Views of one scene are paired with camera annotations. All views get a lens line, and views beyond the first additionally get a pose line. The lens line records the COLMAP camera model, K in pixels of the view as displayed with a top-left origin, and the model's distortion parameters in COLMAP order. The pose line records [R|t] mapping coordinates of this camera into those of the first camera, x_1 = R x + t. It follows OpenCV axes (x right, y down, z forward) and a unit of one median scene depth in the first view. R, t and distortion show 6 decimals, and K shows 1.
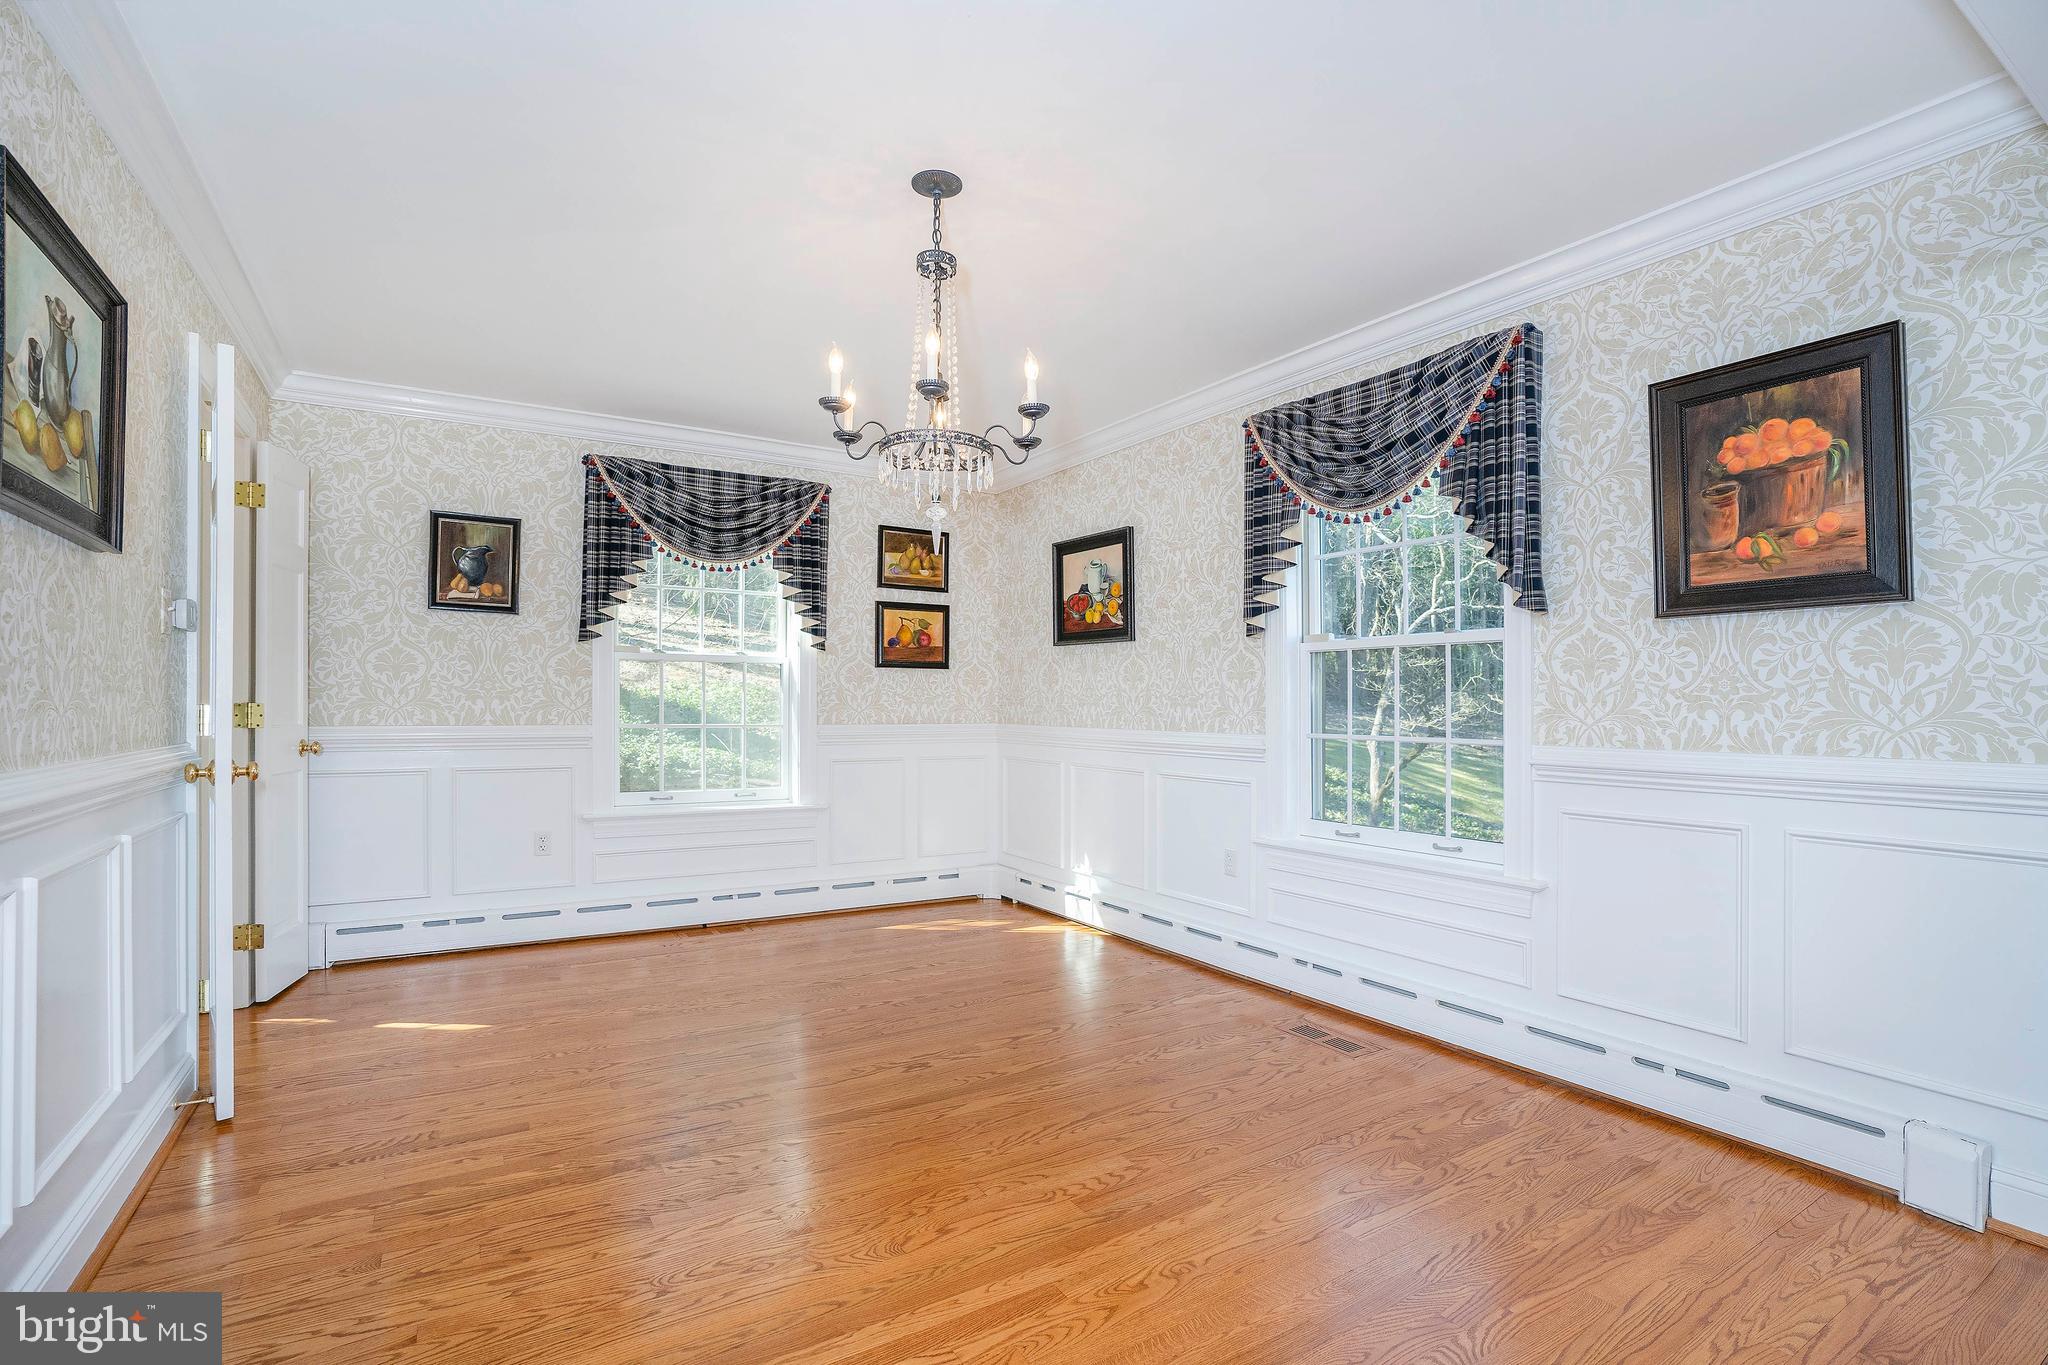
lens RADIAL K [[949.9, 0, 1022.6], [0, 949.9, 682.2], [0, 0, 1]] dist [-0.058680, 0.019664]
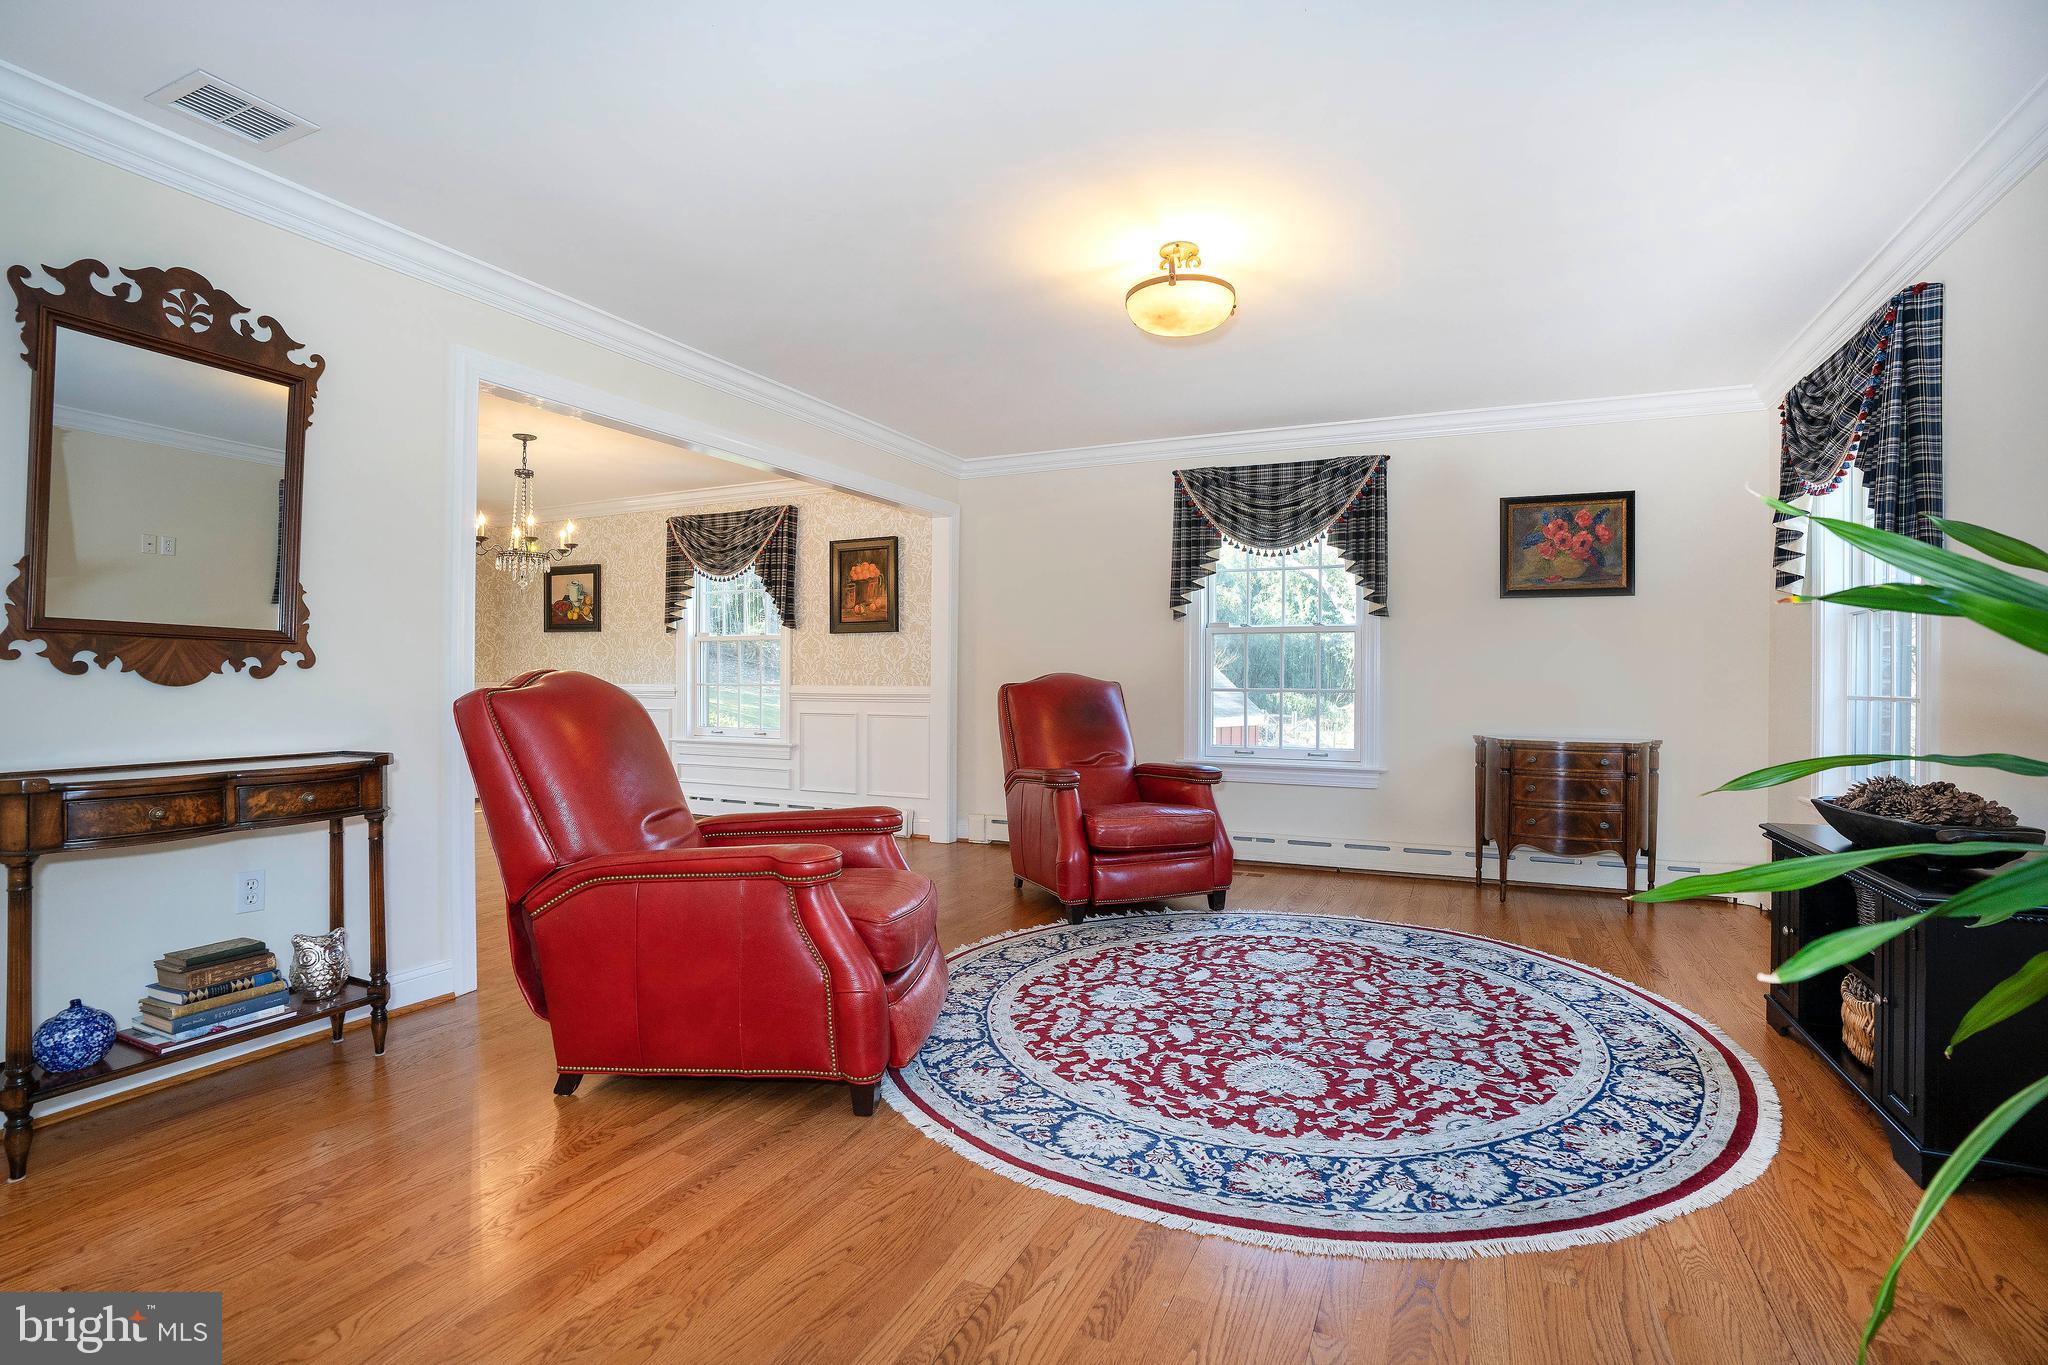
lens RADIAL K [[949.9, 0, 1026.1], [0, 949.9, 672.7], [0, 0, 1]] dist [-0.058680, 0.019664]
pose [[0.841406, 0.003208, 0.540393, -0.170633], [-0.012914, 0.999816, 0.014172, -0.004073], [-0.540249, -0.018903, 0.841293, -0.943527]]
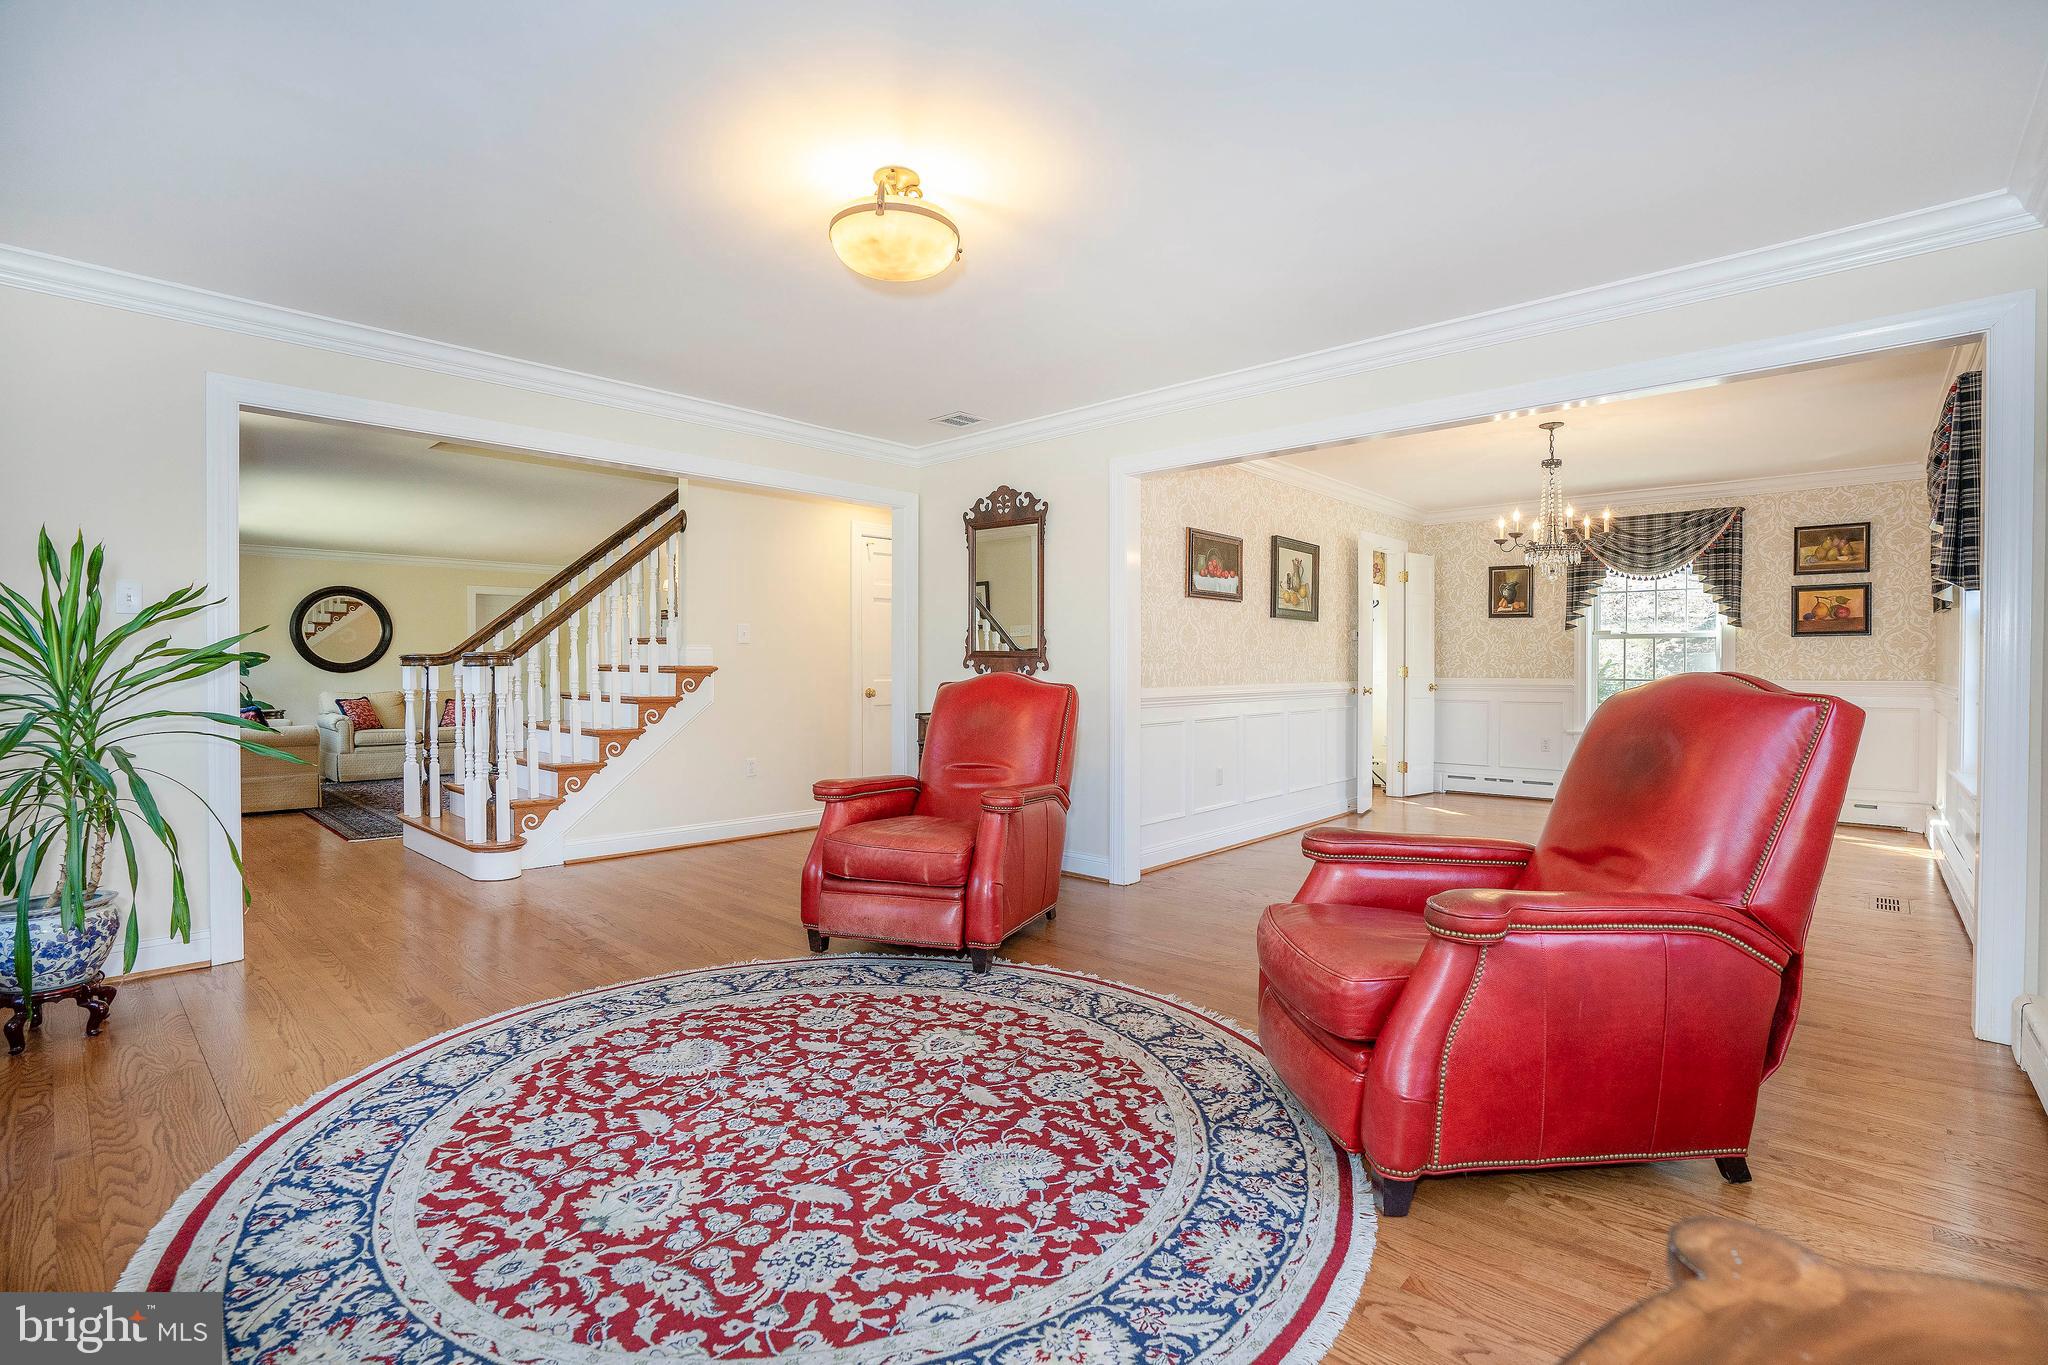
lens RADIAL K [[949.9, 0, 1040.1], [0, 949.9, 671.5], [0, 0, 1]] dist [-0.058680, 0.019664]
pose [[0.264088, -0.002501, -0.964495, 1.022155], [0.022384, 0.999743, 0.003537, 0.005150], [0.964239, -0.022523, 0.264076, -0.431058]]
